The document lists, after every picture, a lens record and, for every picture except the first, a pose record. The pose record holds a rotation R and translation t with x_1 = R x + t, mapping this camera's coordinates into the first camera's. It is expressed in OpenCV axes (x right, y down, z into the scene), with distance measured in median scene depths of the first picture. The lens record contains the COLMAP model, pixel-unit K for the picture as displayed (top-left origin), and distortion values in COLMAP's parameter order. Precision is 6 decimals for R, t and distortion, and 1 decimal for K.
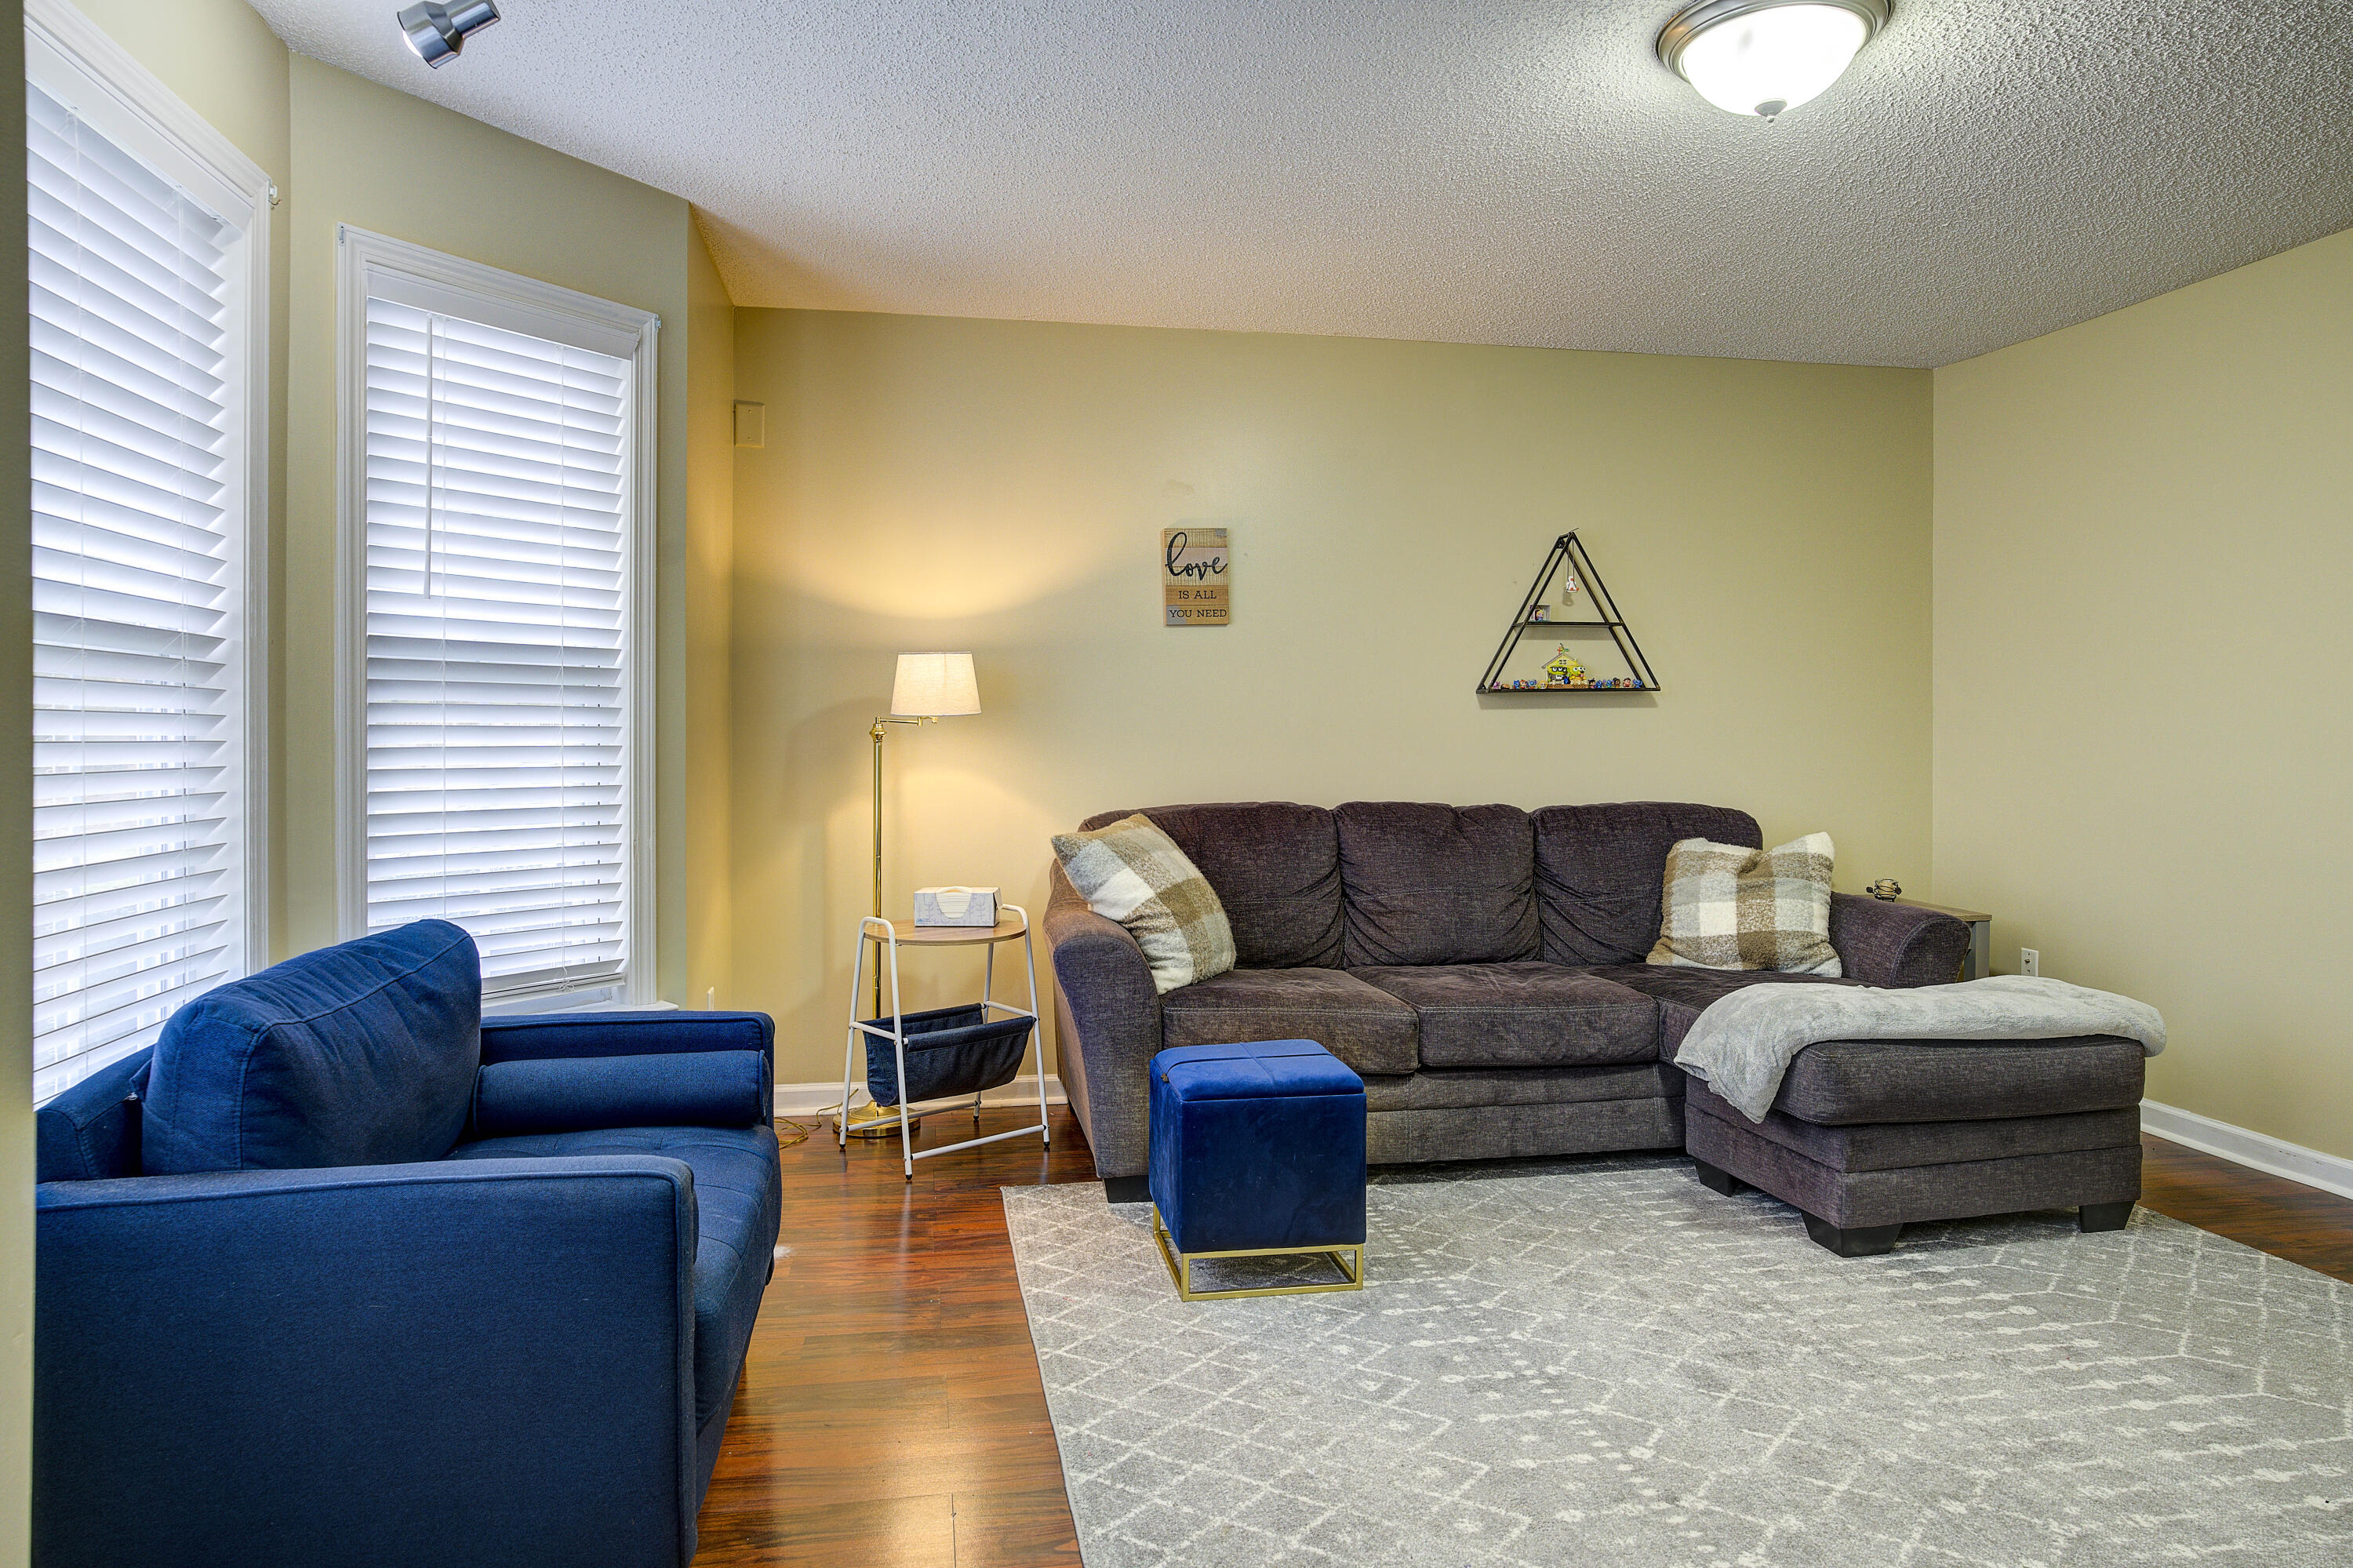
lens RADIAL K [[1415.9, 0, 1171.2], [0, 1415.9, 737.8], [0, 0, 1]] dist [-0.041547, 0.034595]
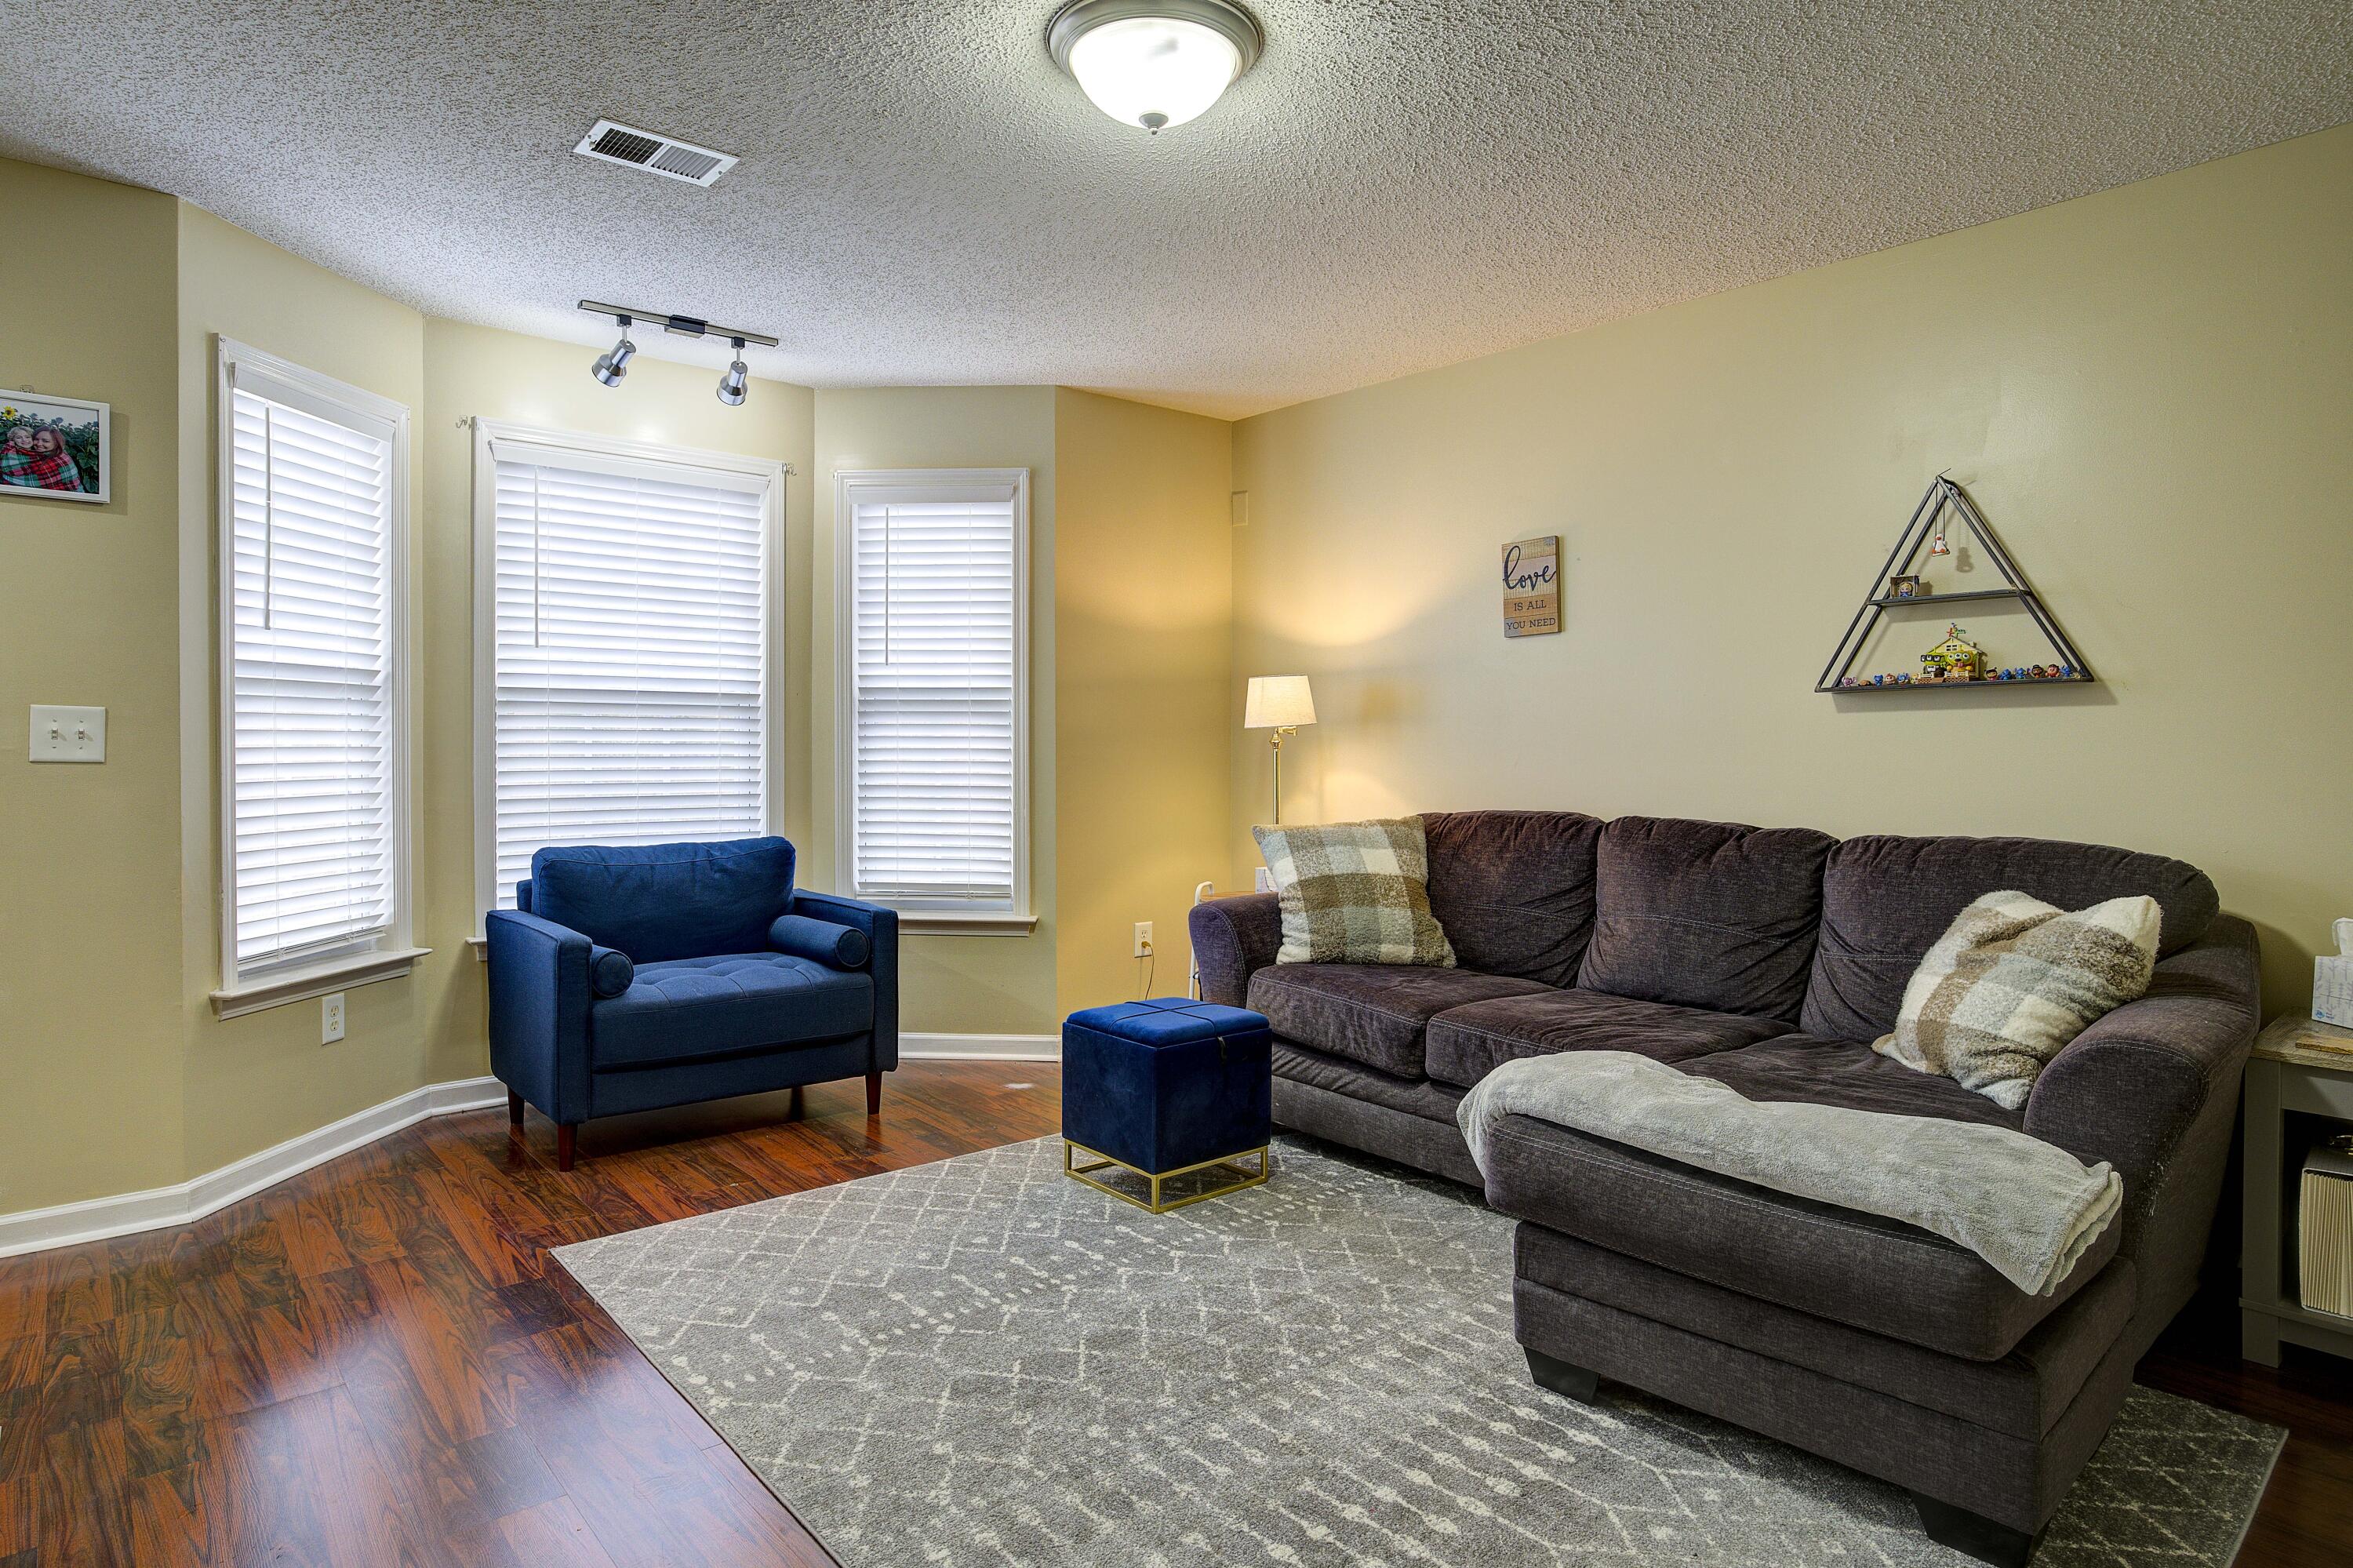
lens RADIAL K [[1339.9, 0, 1175.0], [0, 1339.9, 767.6], [0, 0, 1]] dist [-0.044708, 0.036288]
pose [[0.498290, 0.016207, -0.866859, 0.996538], [-0.005484, 0.999864, 0.015541, 0.002411], [0.866993, -0.002990, 0.498311, 0.417874]]
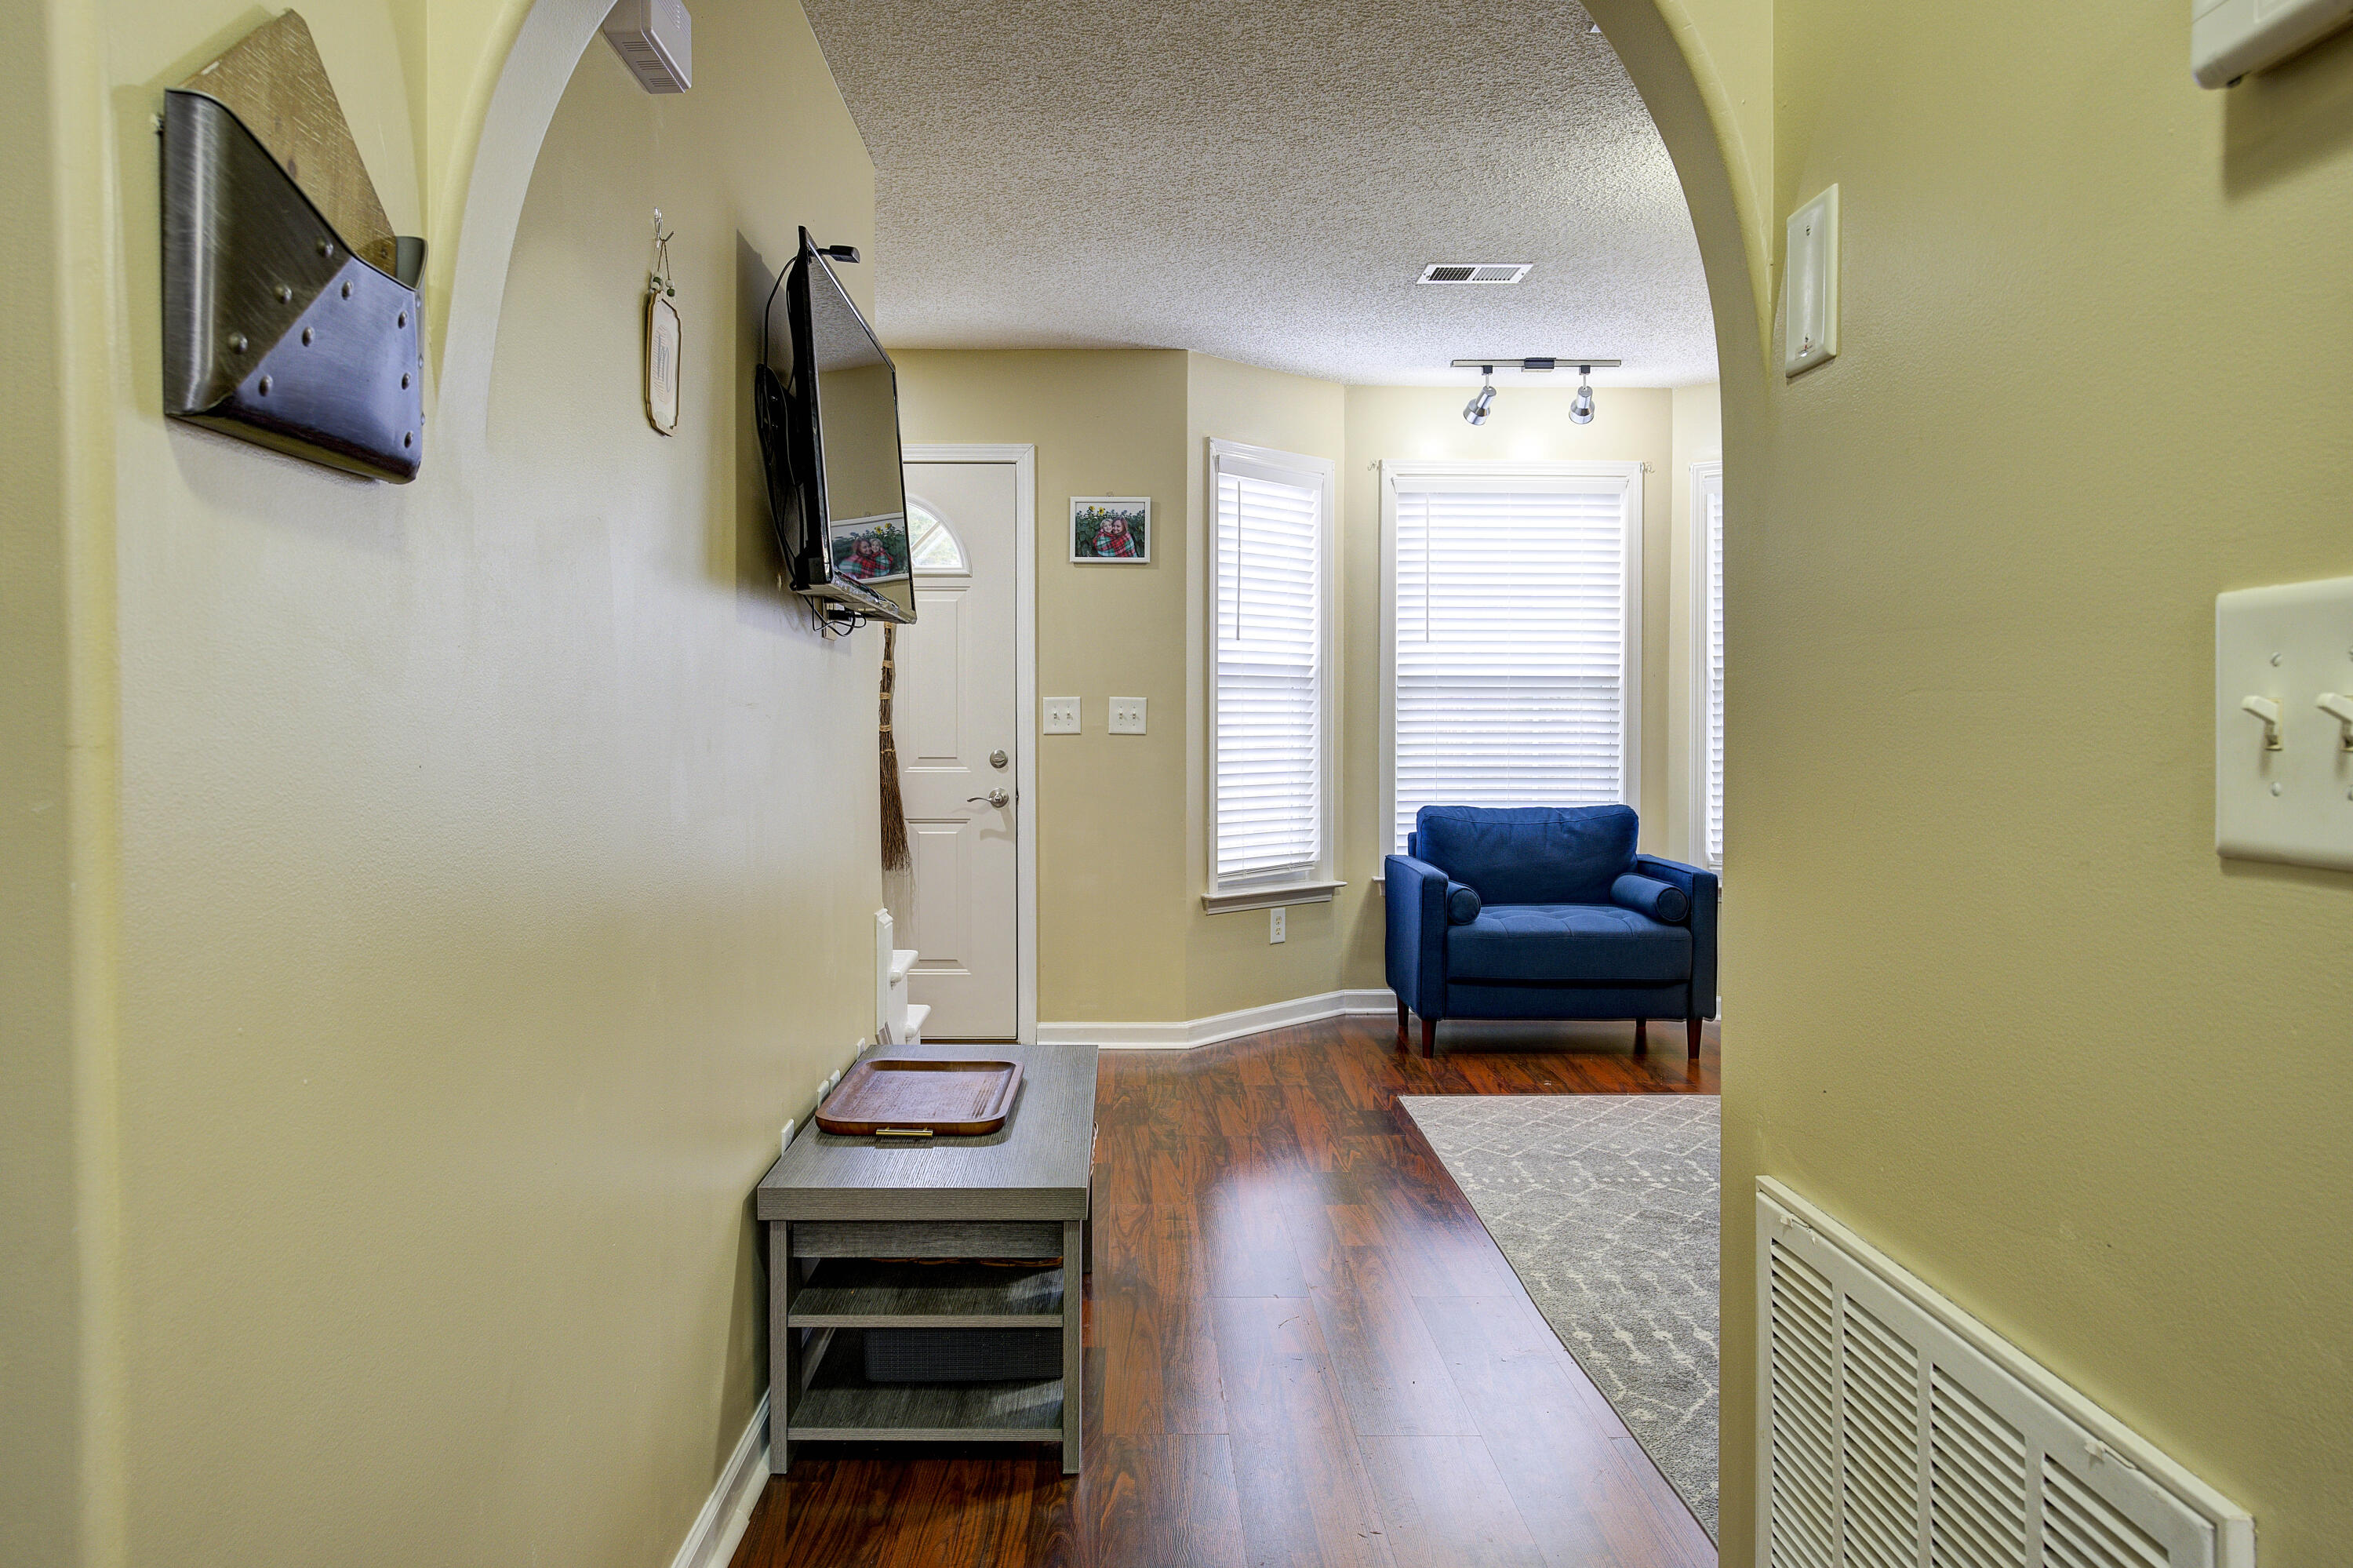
lens RADIAL K [[1589.2, 0, 1176.5], [0, 1589.2, 784.0], [0, 0, 1]] dist [0.003005, 0.000429]
pose [[-0.148629, 0.038970, -0.988125, 1.479068], [-0.003794, 0.999193, 0.039977, 0.002468], [0.988886, 0.009691, -0.148361, 0.511201]]
